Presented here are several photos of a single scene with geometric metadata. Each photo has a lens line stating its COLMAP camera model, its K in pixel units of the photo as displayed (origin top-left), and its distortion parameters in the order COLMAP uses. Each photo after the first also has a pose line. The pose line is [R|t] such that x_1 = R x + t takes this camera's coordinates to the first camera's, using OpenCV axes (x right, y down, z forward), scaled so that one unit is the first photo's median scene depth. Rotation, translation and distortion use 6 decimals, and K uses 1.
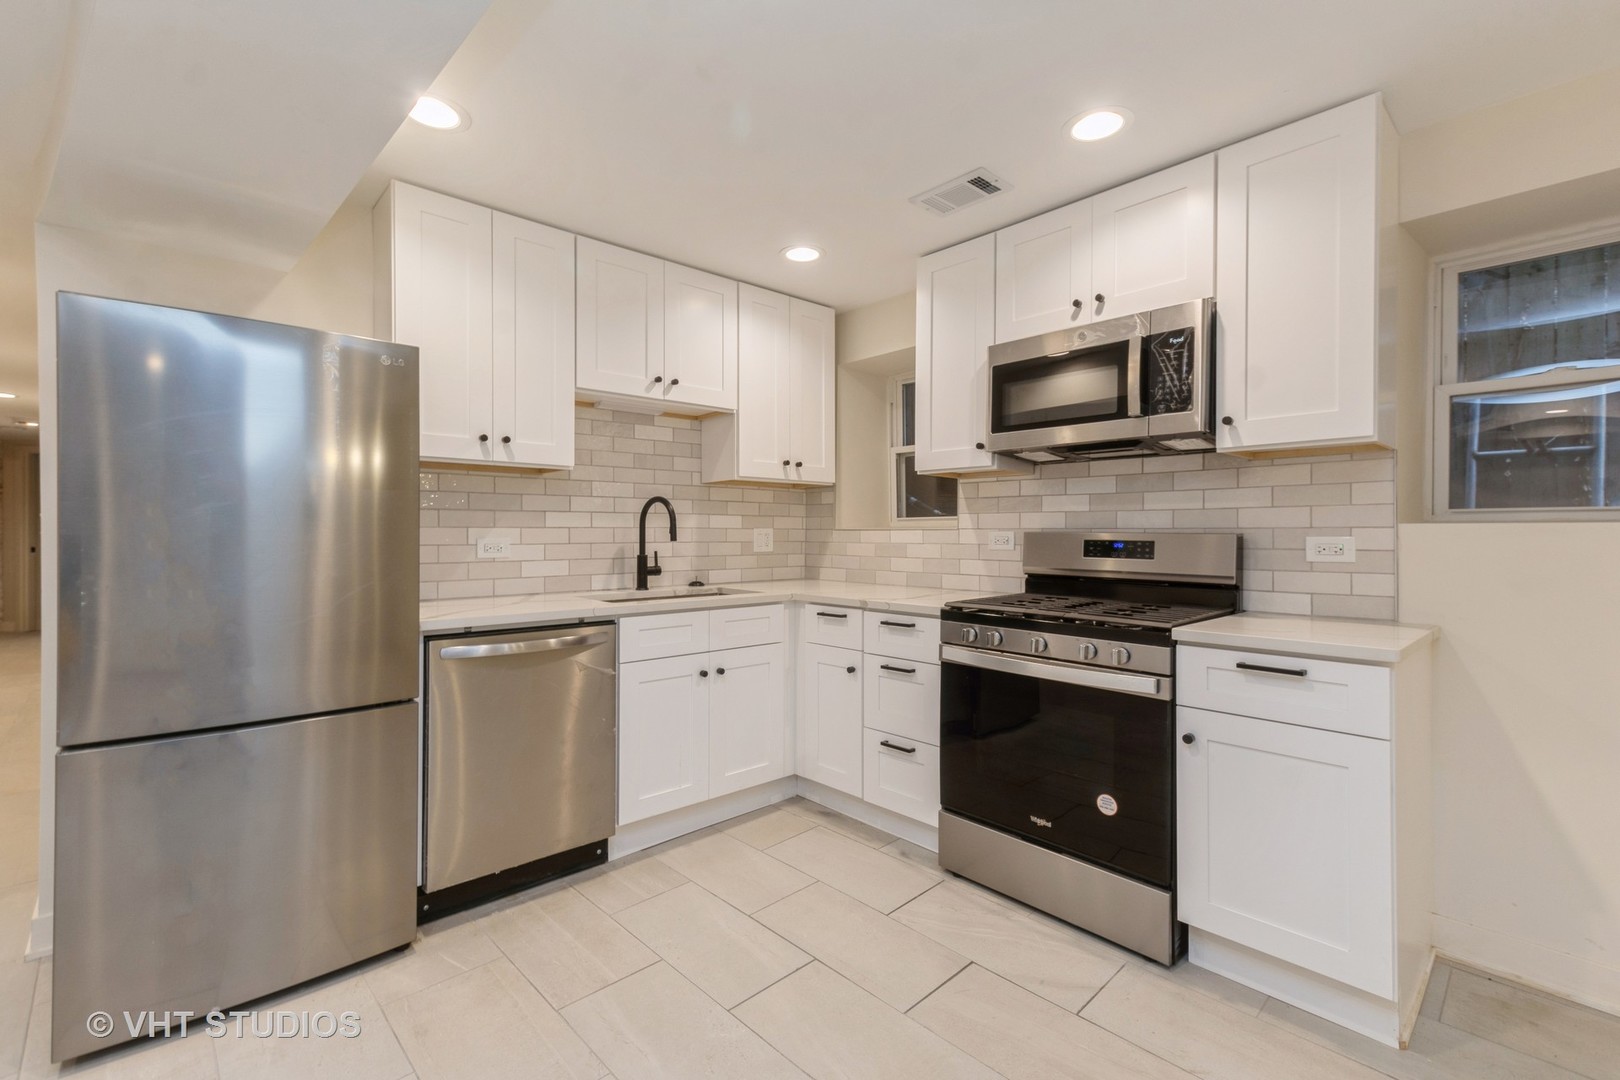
lens RADIAL K [[710.0, 0, 802.0], [0, 710.0, 533.3], [0, 0, 1]] dist [0.011164, 0.000578]
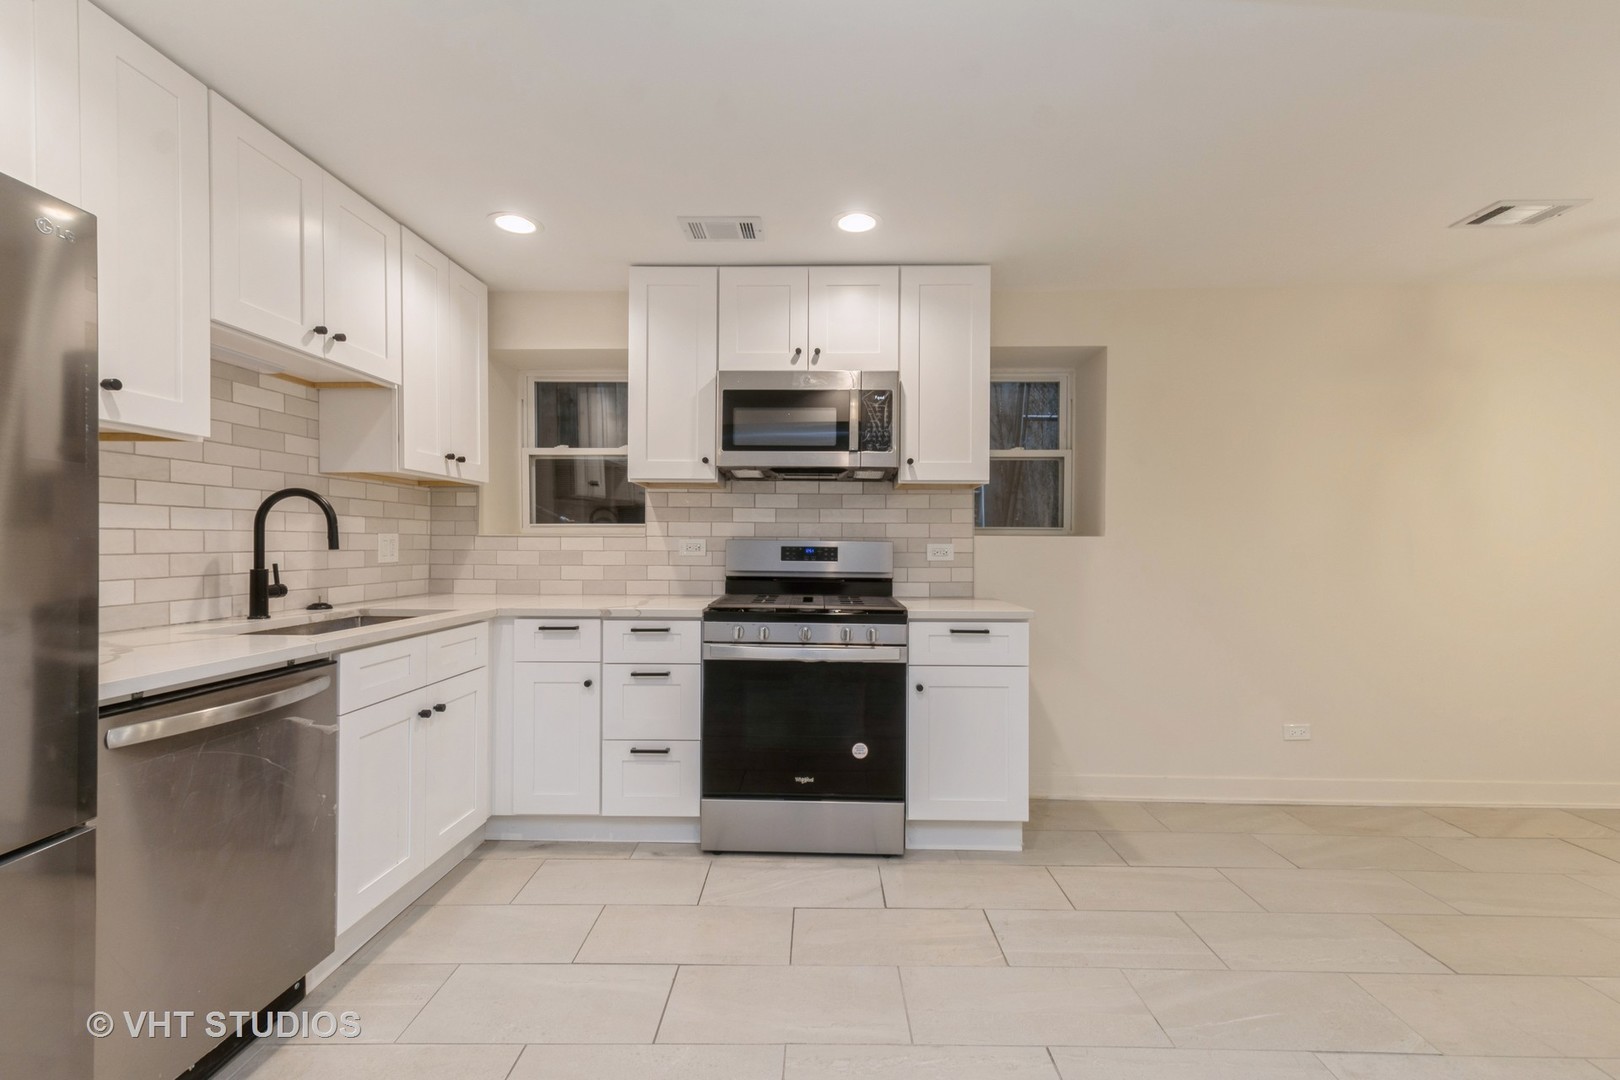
lens RADIAL K [[710.0, 0, 805.9], [0, 710.0, 547.6], [0, 0, 1]] dist [0.011164, 0.000578]
pose [[0.692210, -0.003223, 0.721689, -0.442372], [-0.003507, 0.999963, 0.007829, 0.001603], [-0.721687, -0.007950, 0.692174, 0.139377]]
